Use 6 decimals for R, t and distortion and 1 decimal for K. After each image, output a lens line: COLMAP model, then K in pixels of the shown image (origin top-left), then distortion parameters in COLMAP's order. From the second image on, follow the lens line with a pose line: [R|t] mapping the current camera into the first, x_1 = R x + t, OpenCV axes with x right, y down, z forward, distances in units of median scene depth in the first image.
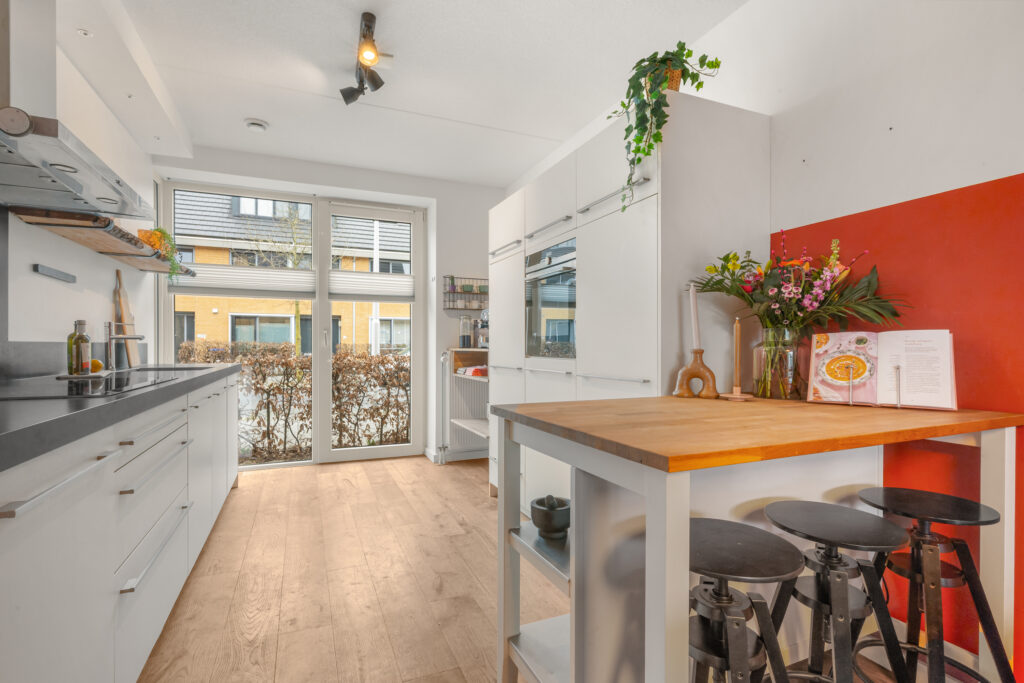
lens RADIAL K [[496.0, 0, 515.5], [0, 496.0, 344.7], [0, 0, 1]] dist [0.007280, 0.001107]
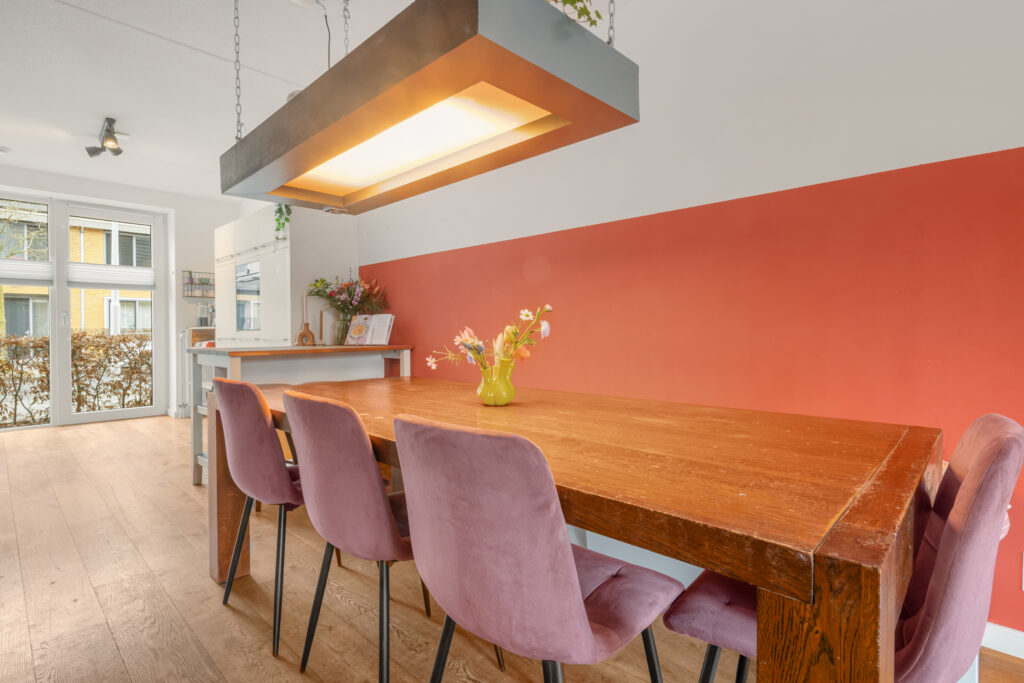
lens RADIAL K [[496.0, 0, 508.5], [0, 496.0, 331.0], [0, 0, 1]] dist [0.007280, 0.001107]
pose [[0.922786, -0.008836, 0.385212, 0.127365], [0.006849, 0.999955, 0.006532, 0.012986], [-0.385252, -0.003390, 0.922805, -0.474392]]
